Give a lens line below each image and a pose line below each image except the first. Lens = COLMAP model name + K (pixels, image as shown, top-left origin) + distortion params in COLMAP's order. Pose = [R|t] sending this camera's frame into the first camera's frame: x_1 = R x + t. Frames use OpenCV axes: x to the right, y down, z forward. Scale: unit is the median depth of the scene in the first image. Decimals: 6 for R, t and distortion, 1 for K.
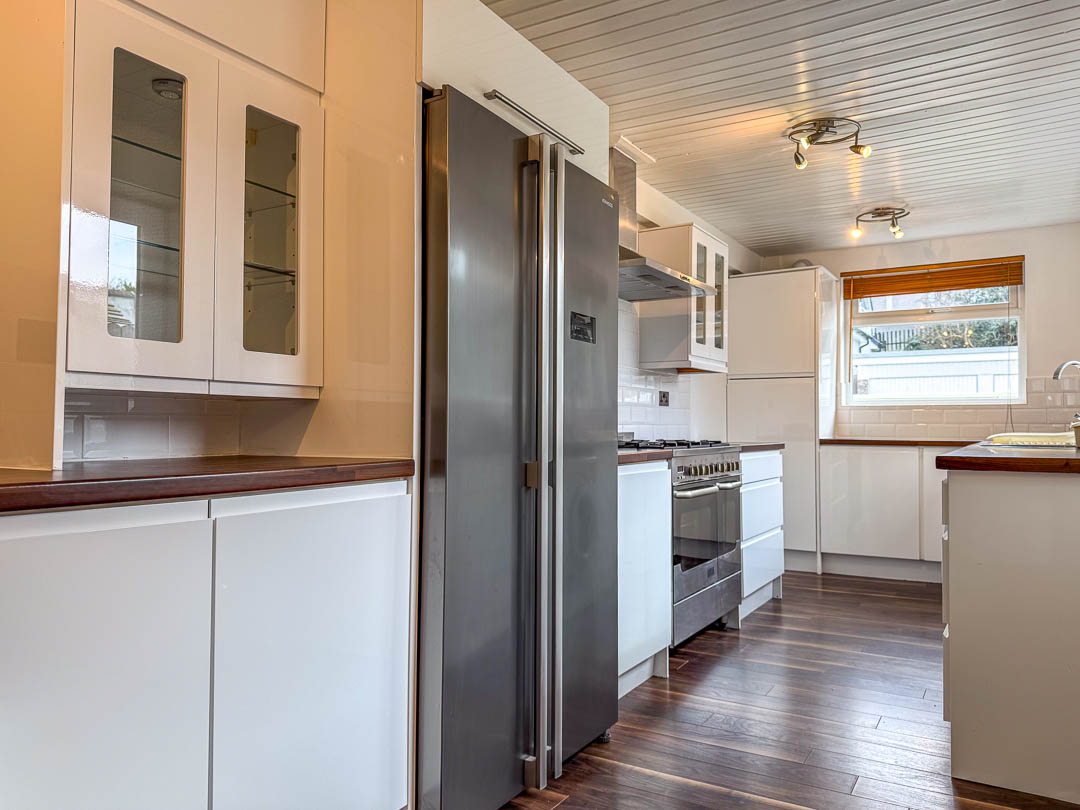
lens RADIAL K [[790.3, 0, 549.4], [0, 790.3, 404.8], [0, 0, 1]] dist [0.067466, -0.089105]
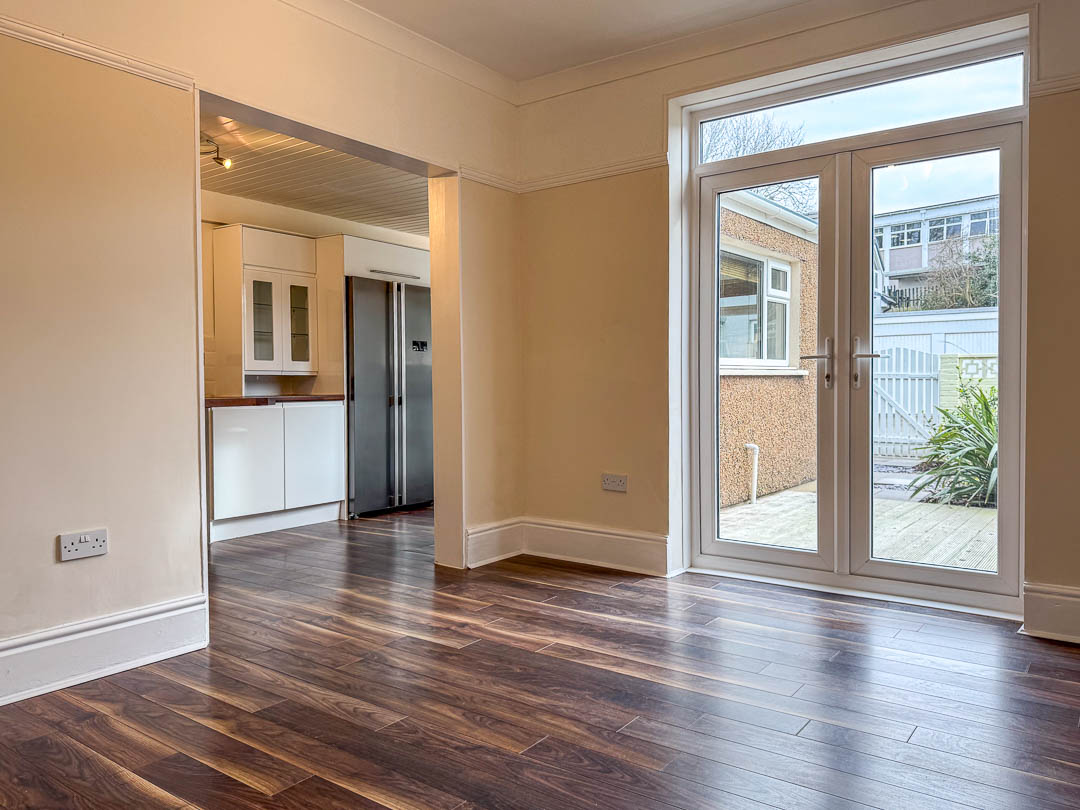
lens RADIAL K [[790.3, 0, 567.2], [0, 790.3, 410.8], [0, 0, 1]] dist [0.067466, -0.089105]
pose [[0.998133, -0.002288, -0.061031, 0.753829], [0.006325, 0.997797, 0.066044, -0.059339], [0.060745, -0.066307, 0.995948, -1.754716]]
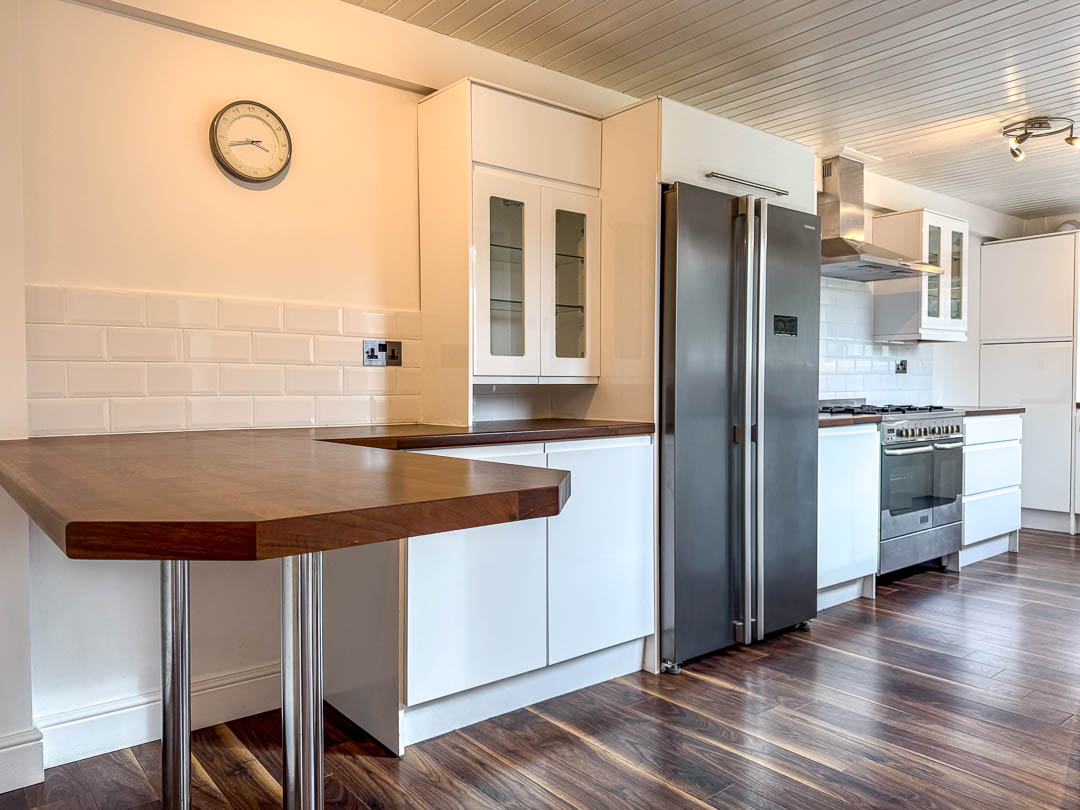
lens RADIAL K [[790.3, 0, 543.1], [0, 790.3, 413.1], [0, 0, 1]] dist [0.067466, -0.089105]
pose [[0.938016, 0.007856, -0.346504, 0.139963], [0.014841, 0.997916, 0.062801, -0.044642], [0.346275, -0.064051, 0.935944, -0.473649]]
